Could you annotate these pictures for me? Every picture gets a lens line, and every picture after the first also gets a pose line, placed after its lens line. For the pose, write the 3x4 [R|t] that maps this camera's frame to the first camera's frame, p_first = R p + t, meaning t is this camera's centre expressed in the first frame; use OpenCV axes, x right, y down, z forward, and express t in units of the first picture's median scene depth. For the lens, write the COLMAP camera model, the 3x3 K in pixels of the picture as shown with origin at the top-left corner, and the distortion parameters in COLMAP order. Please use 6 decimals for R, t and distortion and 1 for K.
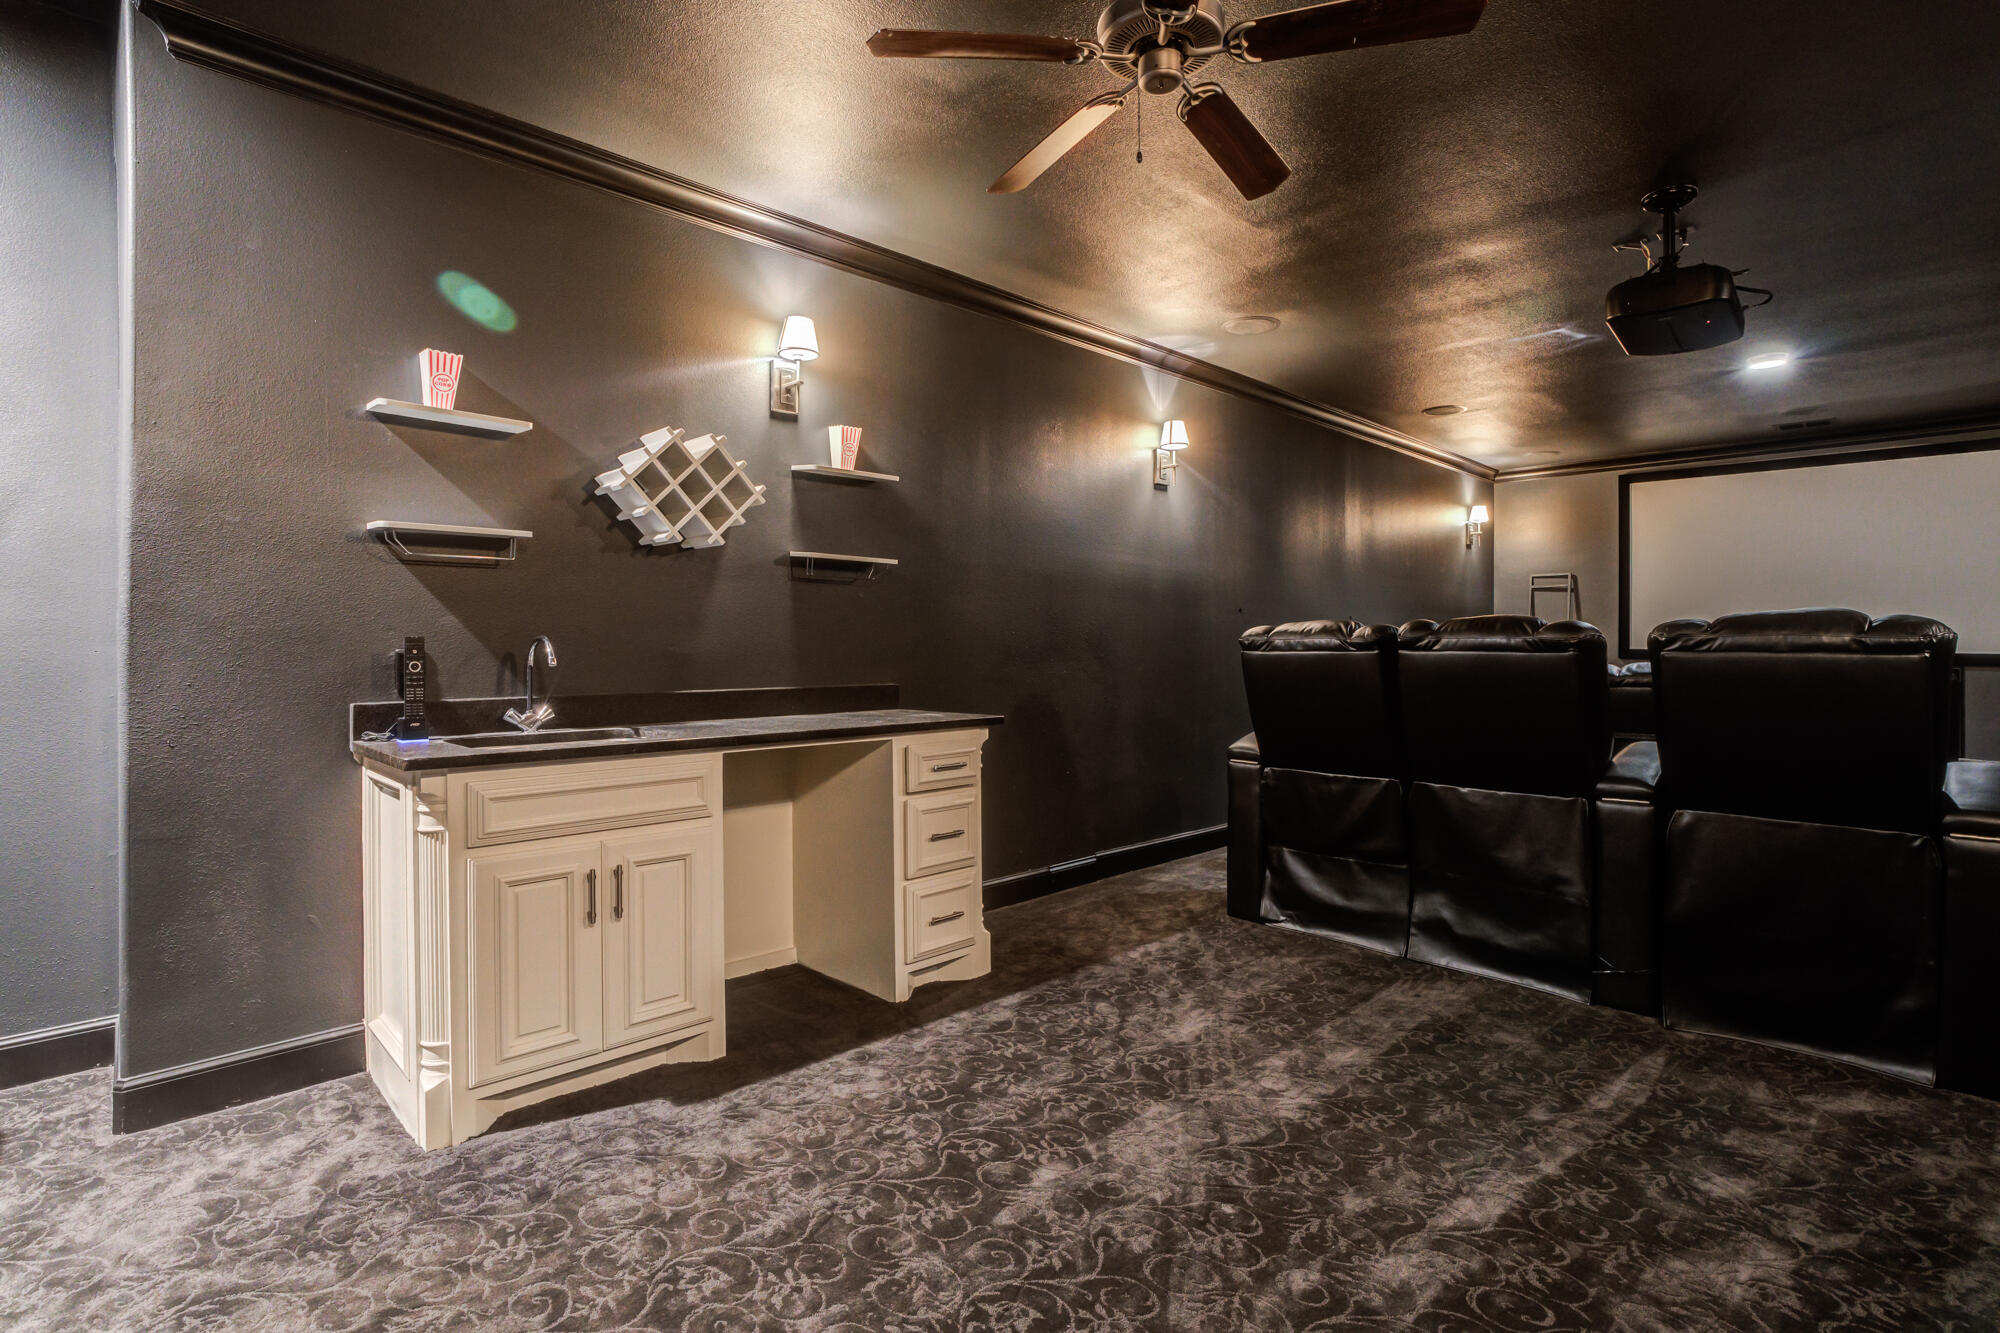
lens RADIAL K [[962.4, 0, 999.2], [0, 962.4, 648.5], [0, 0, 1]] dist [-0.041168, 0.013608]
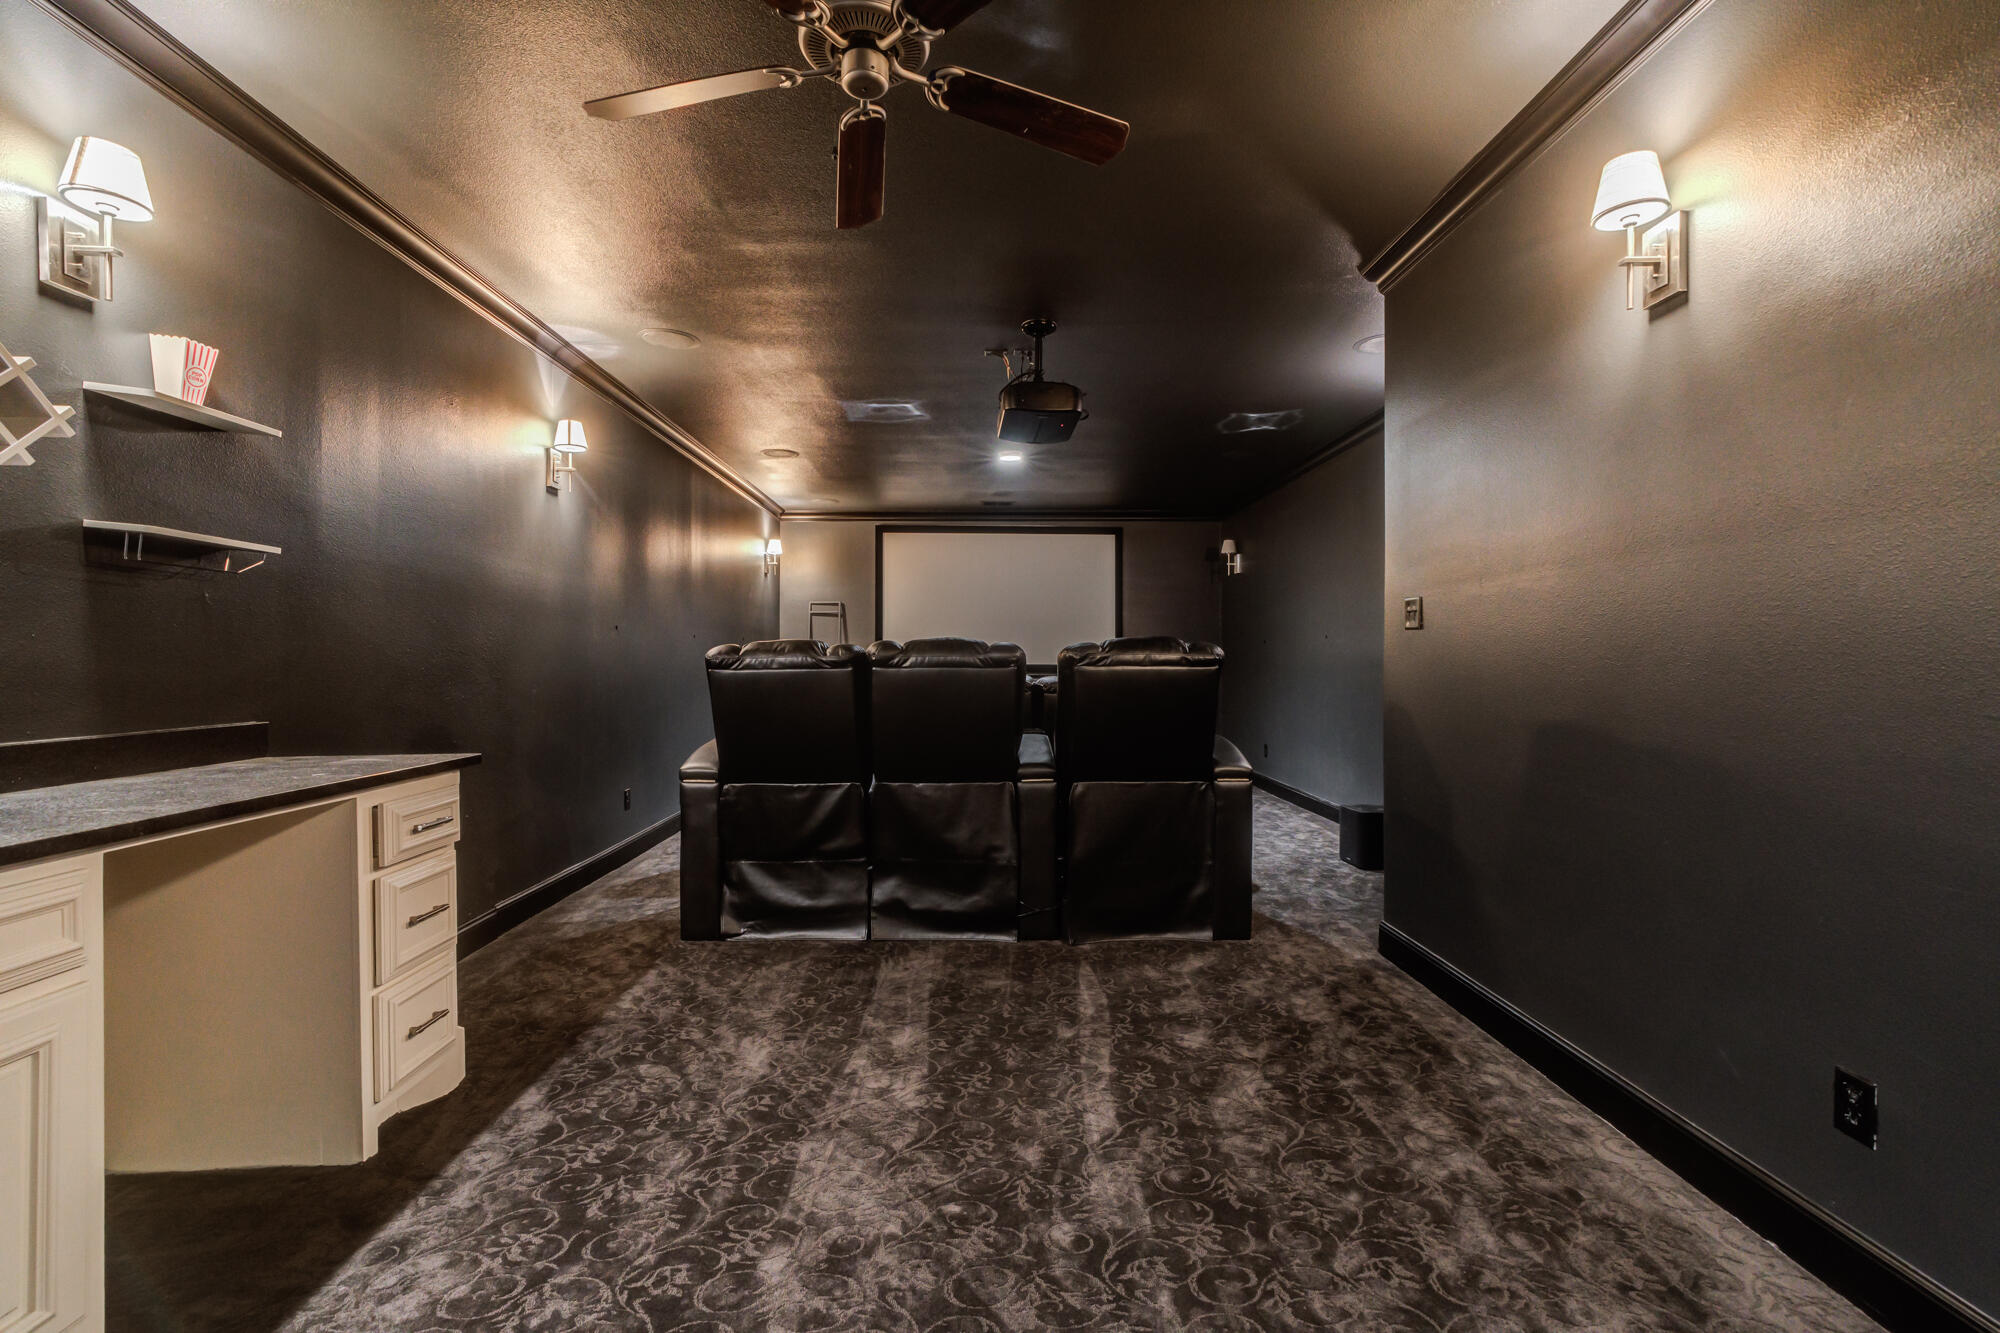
lens RADIAL K [[894.9, 0, 1000.0], [0, 894.9, 666.5], [0, 0, 1]] dist [-0.025009, 0.020557]
pose [[0.677120, -0.009666, 0.735809, -0.279611], [0.007522, 0.999952, 0.006213, -0.005179], [-0.735834, 0.001328, 0.677161, 0.194245]]
